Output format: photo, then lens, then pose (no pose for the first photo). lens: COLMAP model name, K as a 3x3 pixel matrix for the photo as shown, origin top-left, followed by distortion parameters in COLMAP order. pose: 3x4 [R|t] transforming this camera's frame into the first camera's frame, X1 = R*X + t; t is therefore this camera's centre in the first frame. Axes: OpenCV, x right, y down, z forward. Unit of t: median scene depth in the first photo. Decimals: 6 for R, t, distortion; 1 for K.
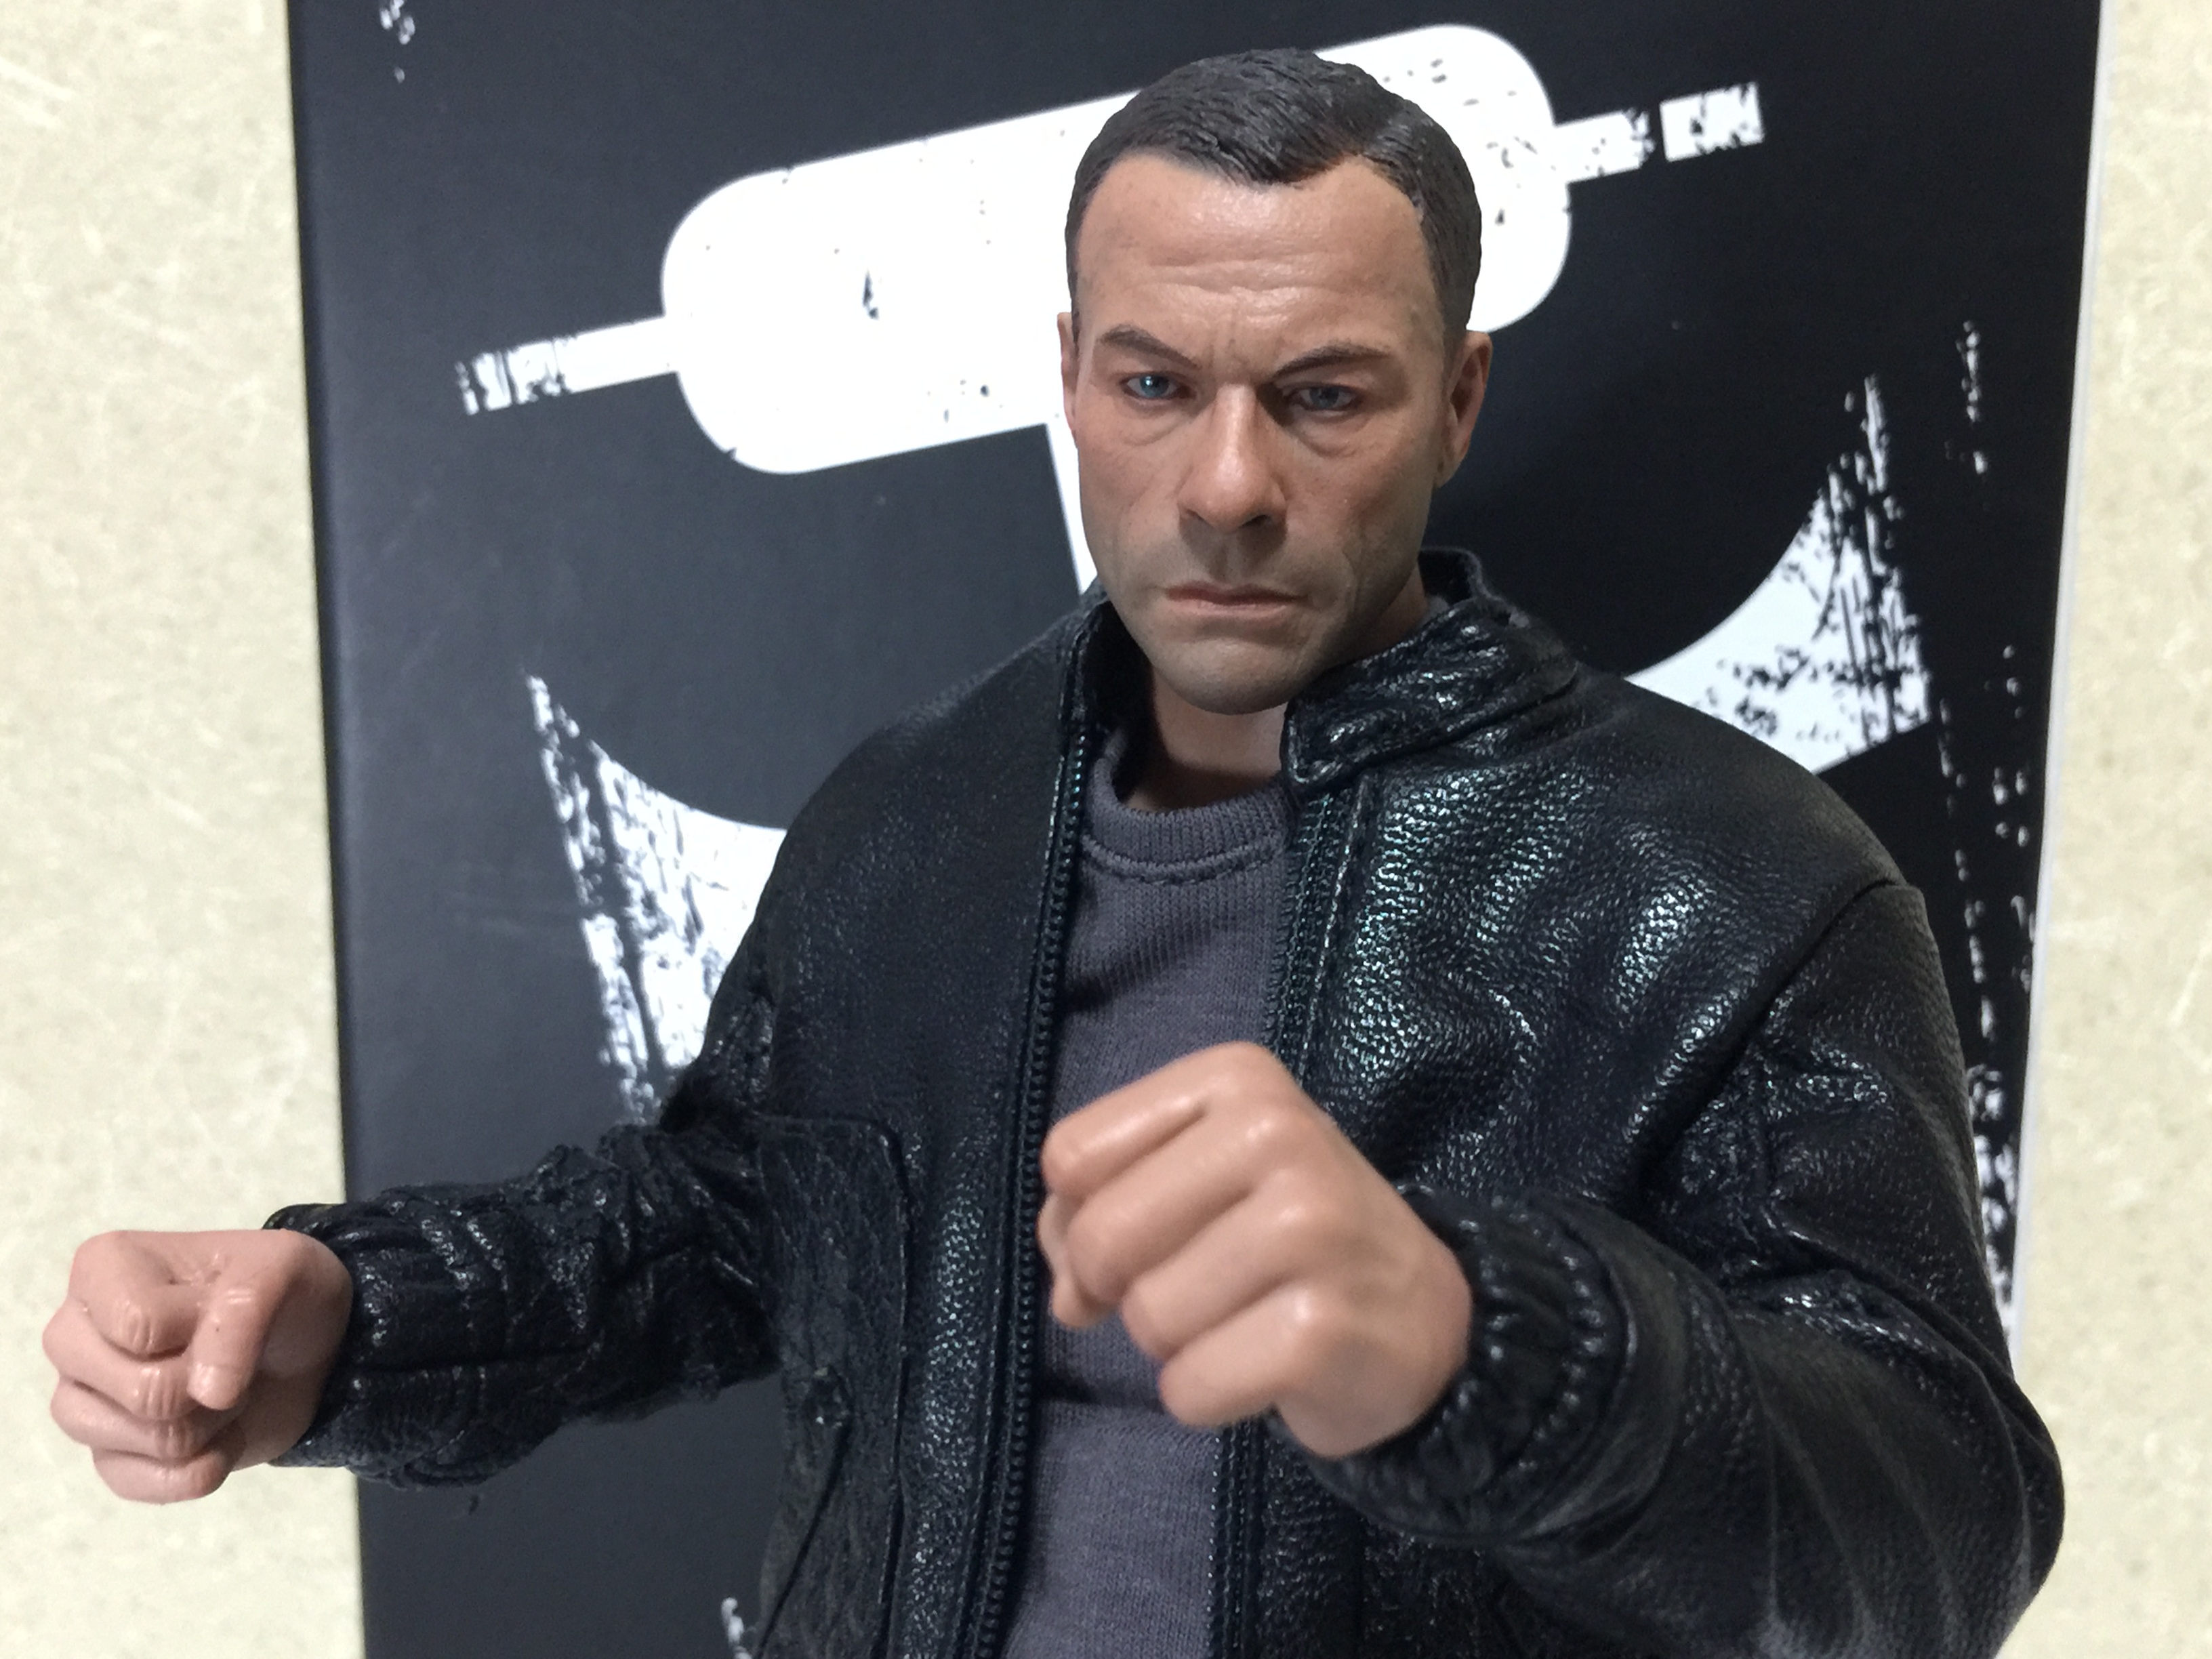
lens RADIAL K [[2692.3, 0, 1113.6], [0, 2692.3, 793.5], [0, 0, 1]] dist [0.019687, 0.000000]
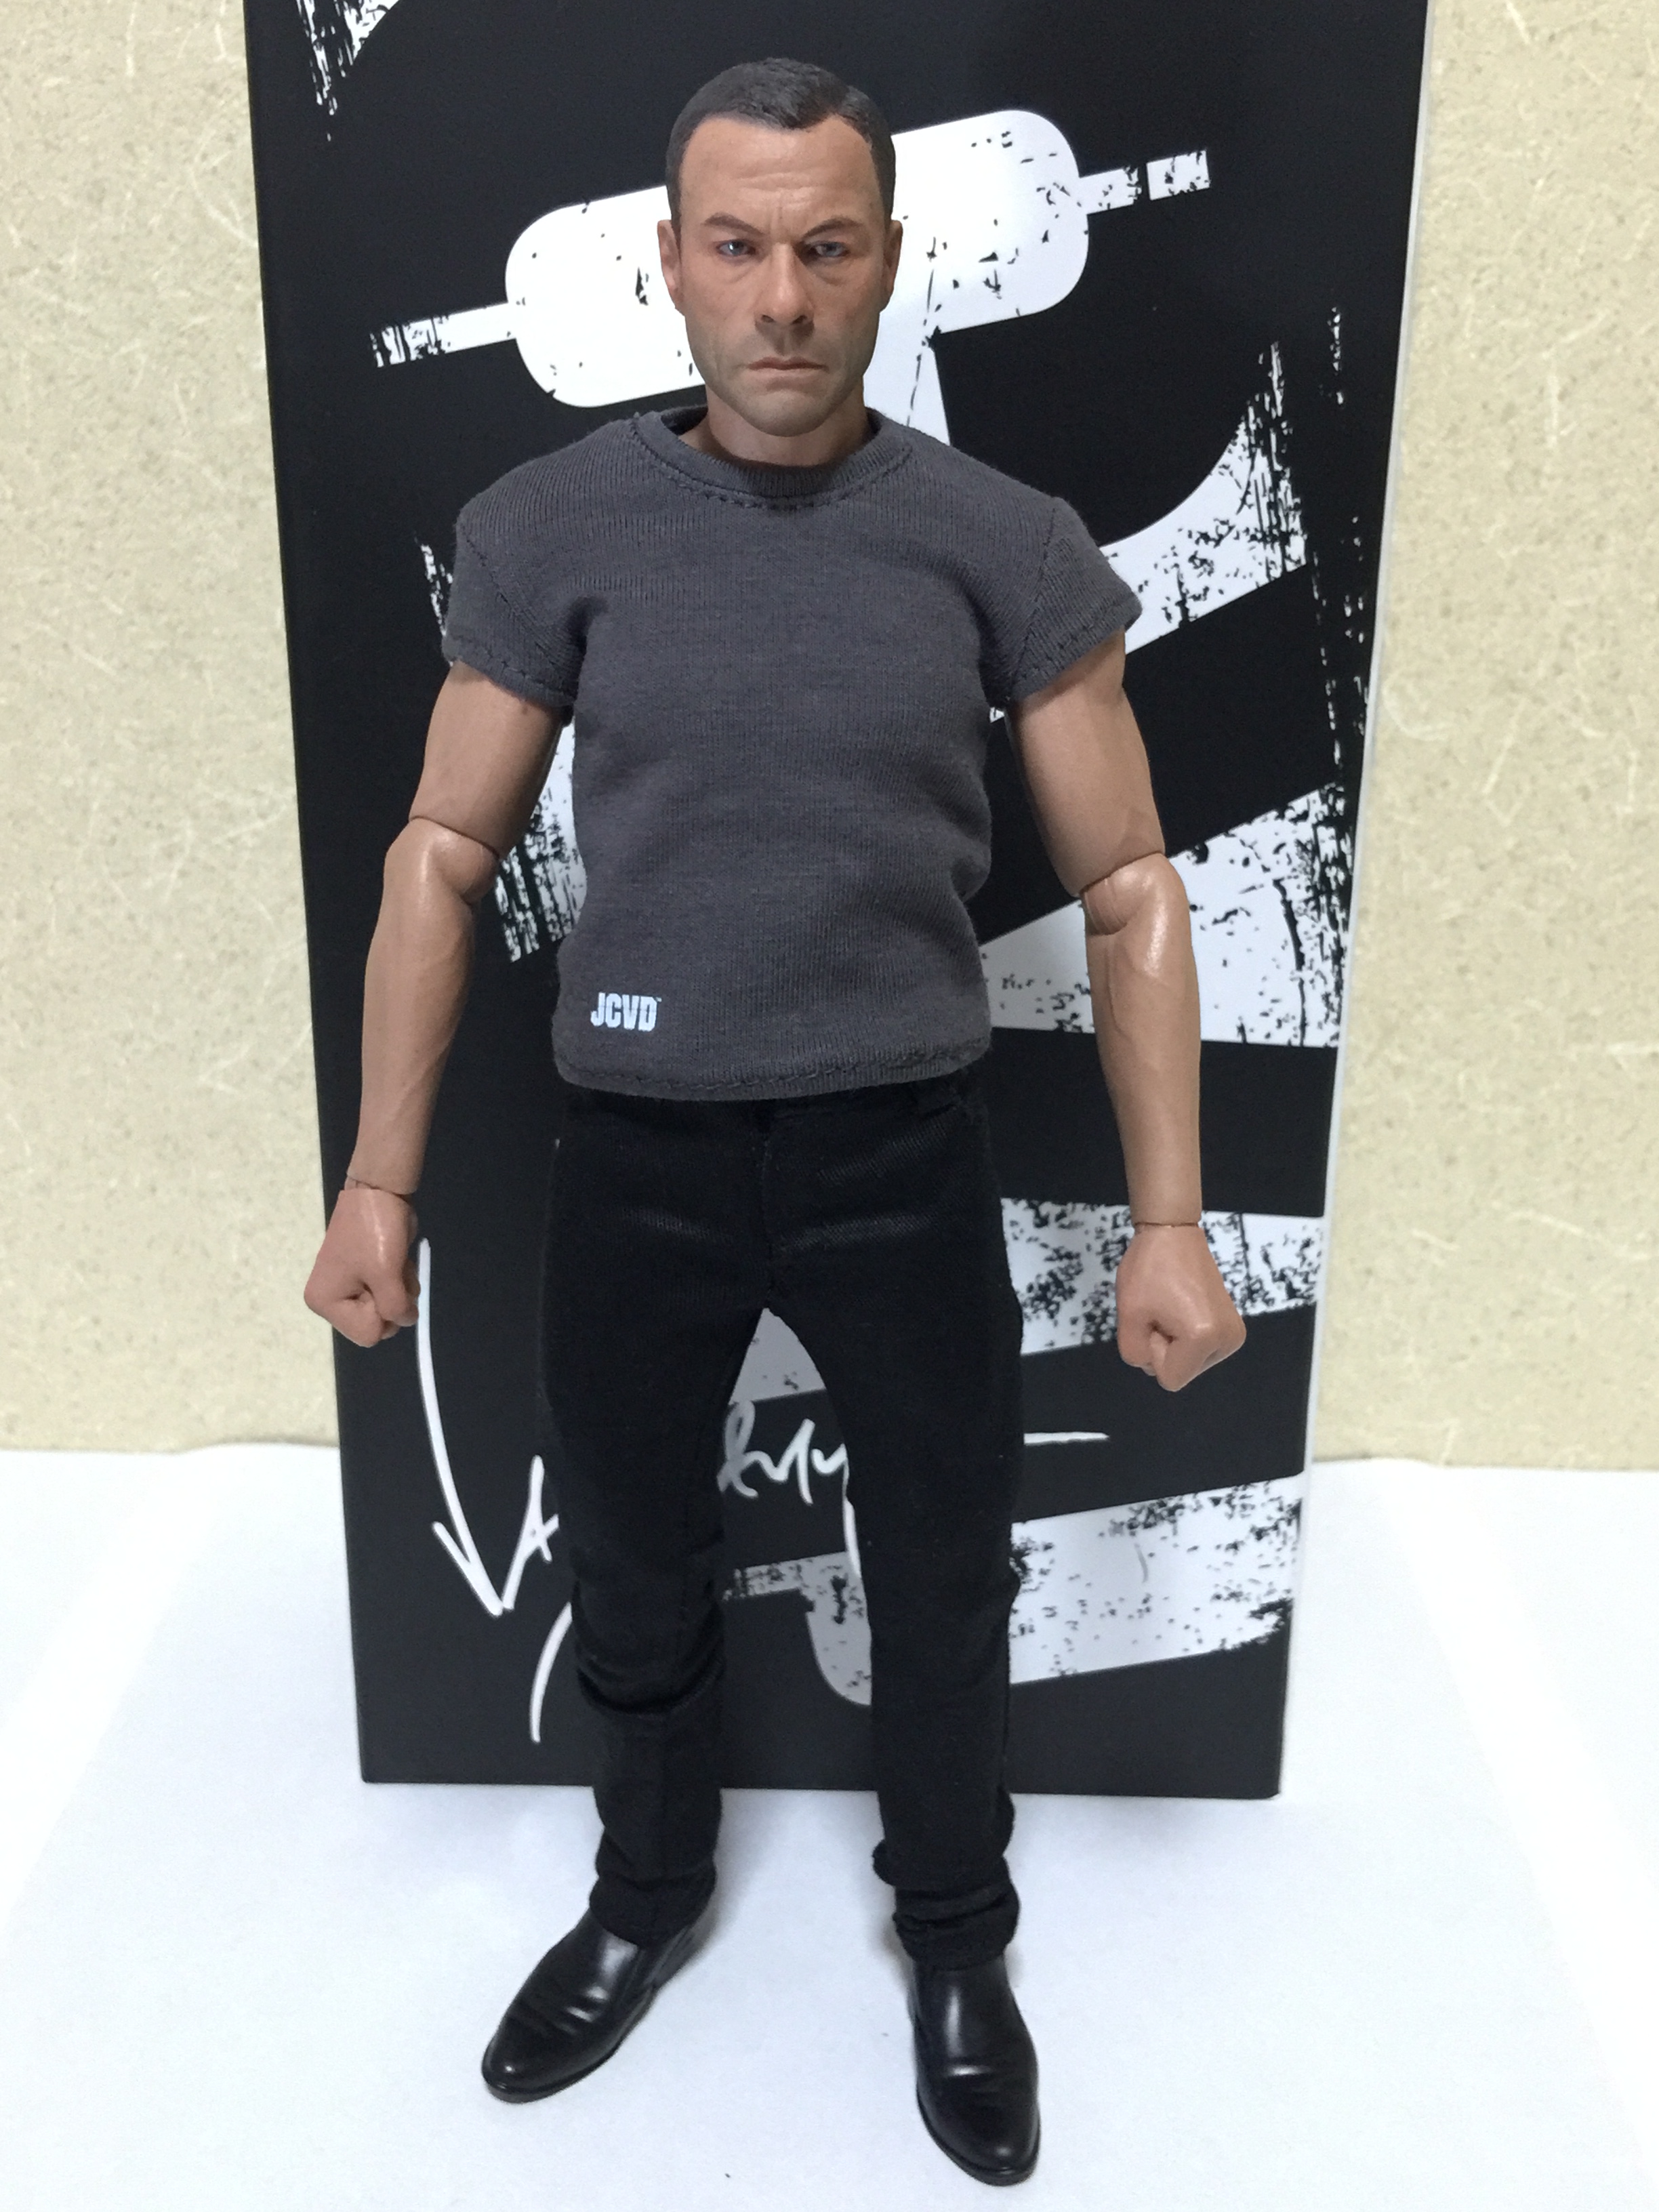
lens RADIAL K [[2375.8, 0, 818.5], [0, 2375.8, 1098.0], [0, 0, 1]] dist [0.019890, 0.000000]
pose [[0.997967, -0.020304, 0.060417, -0.079080], [0.010443, 0.987181, 0.159264, 0.056692], [-0.062876, -0.158309, 0.985386, -0.422752]]
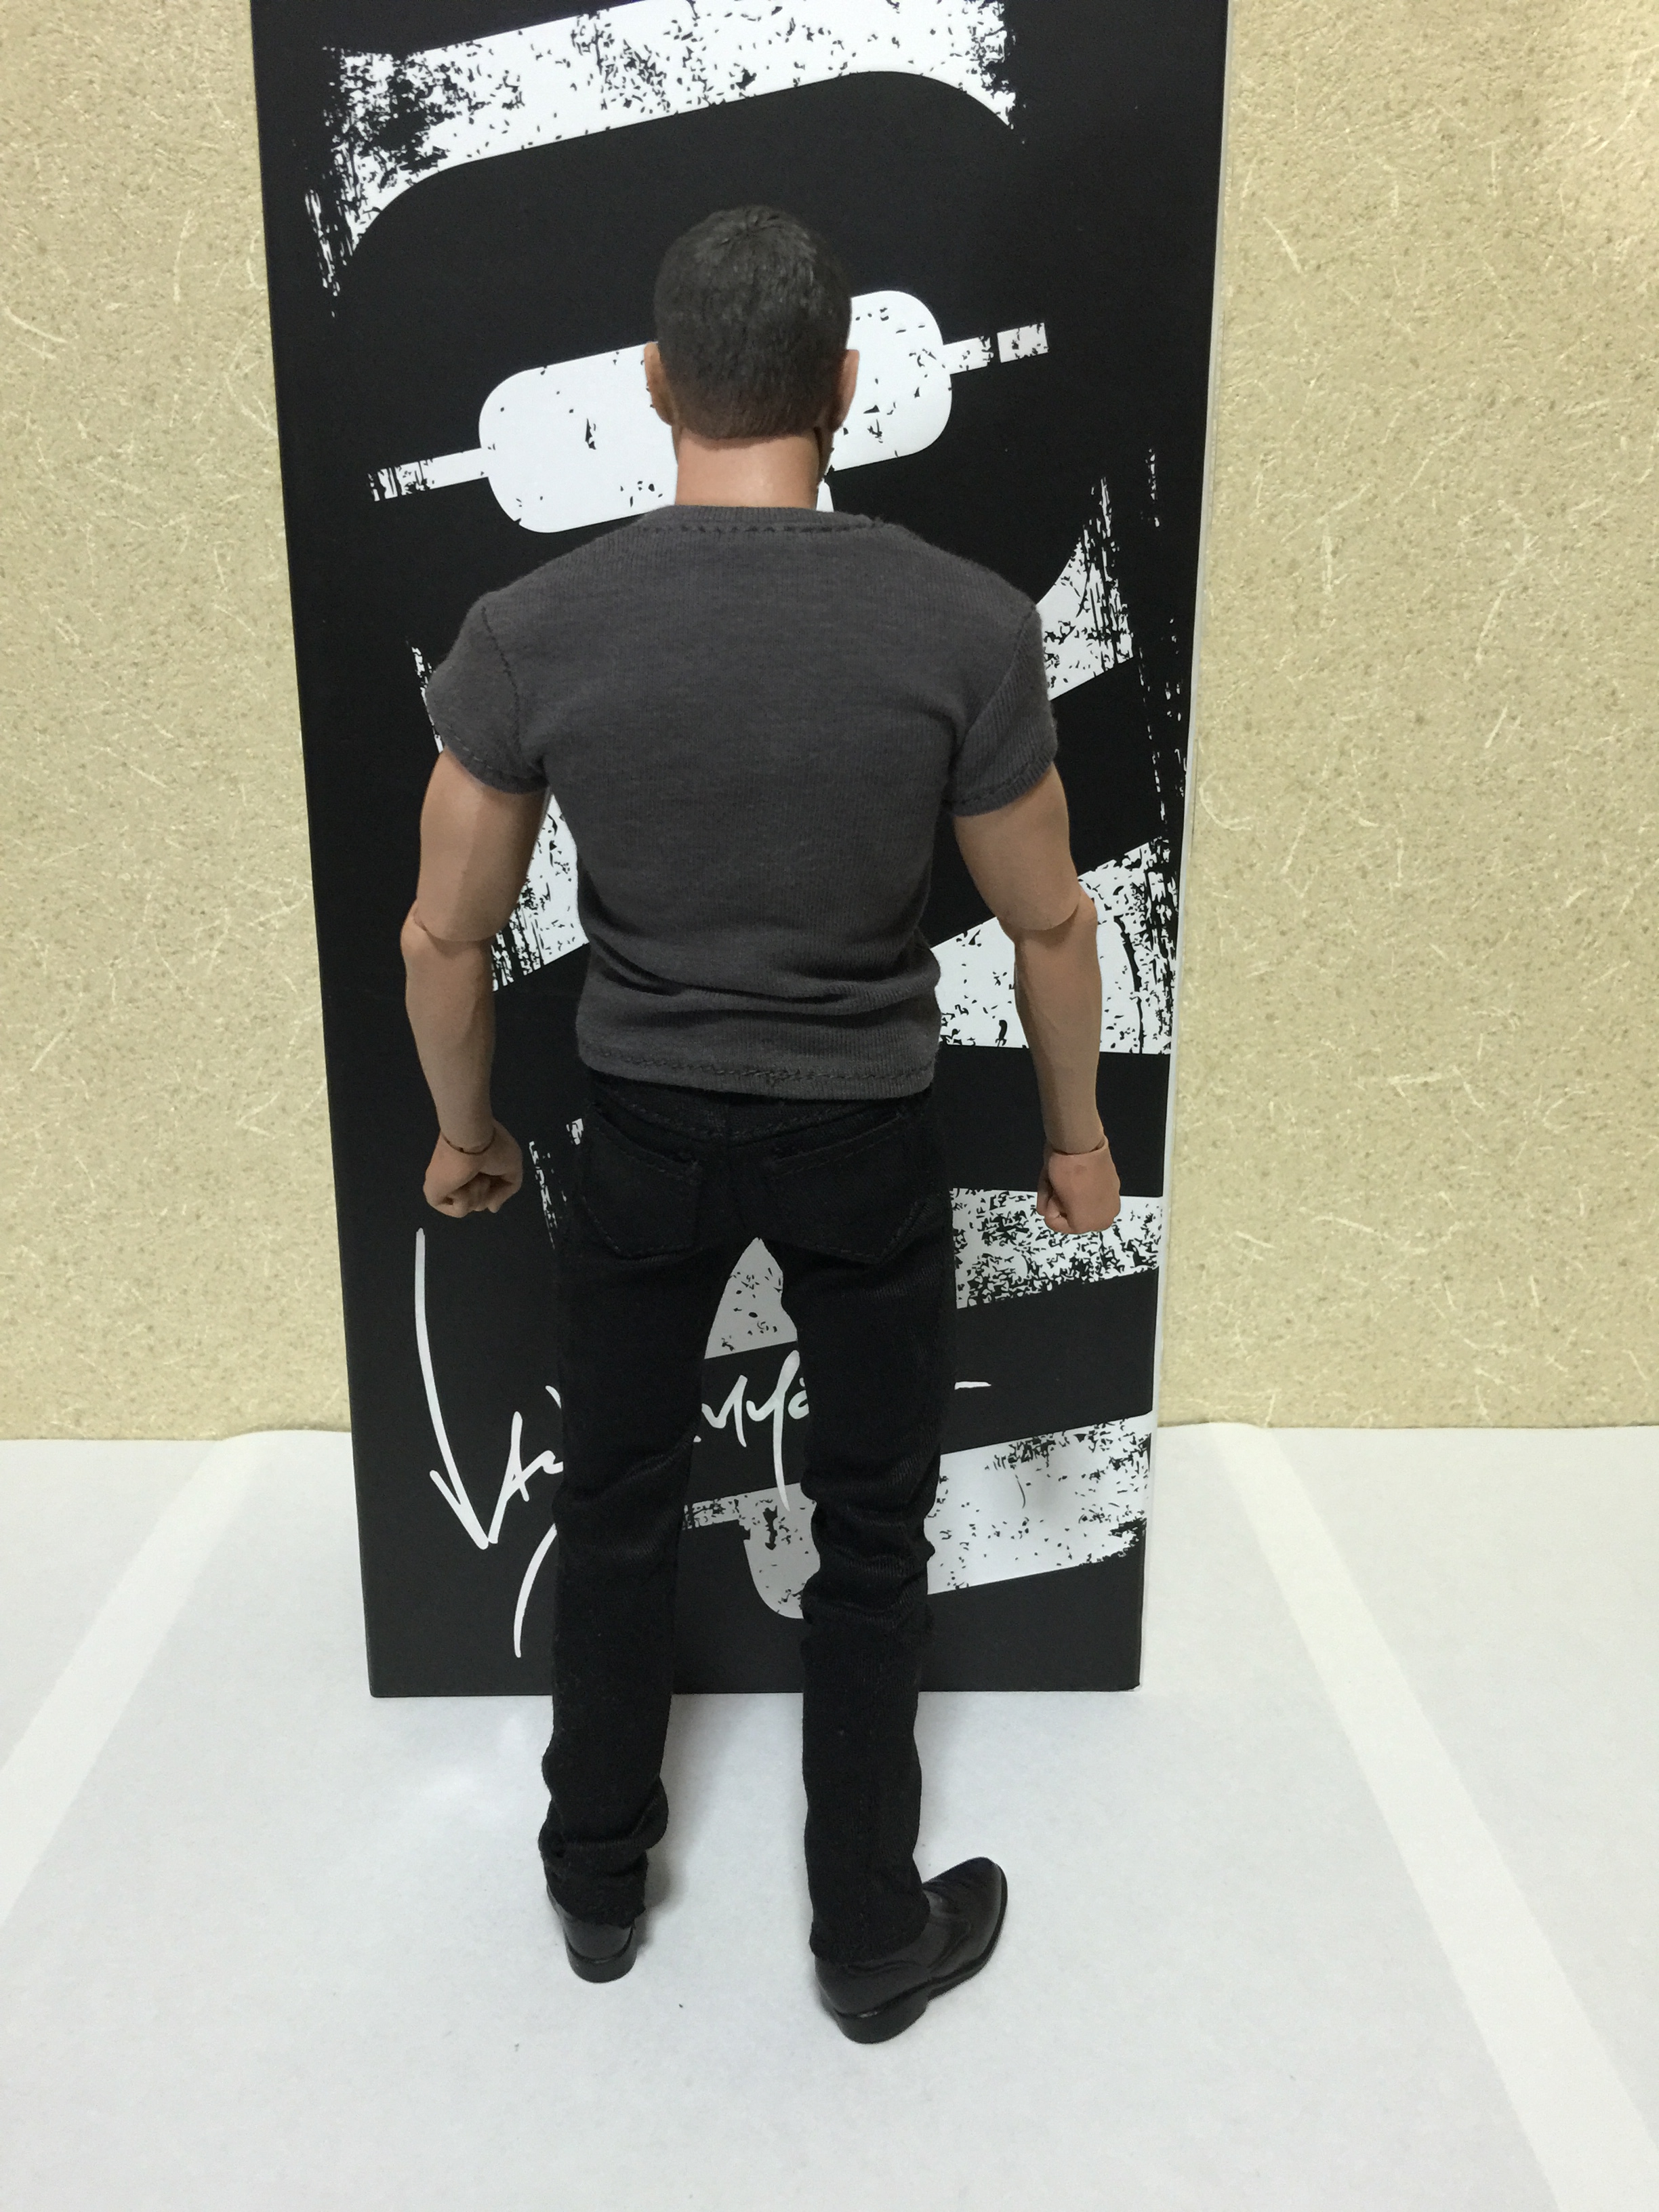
lens RADIAL K [[1910.7, 0, 825.0], [0, 1910.7, 1103.5], [0, 0, 1]] dist [0.059180, -0.139034]
pose [[0.994838, -0.032353, 0.096180, -0.069557], [0.022124, 0.994165, 0.105578, 0.142110], [-0.099035, -0.102905, 0.989749, -0.402249]]
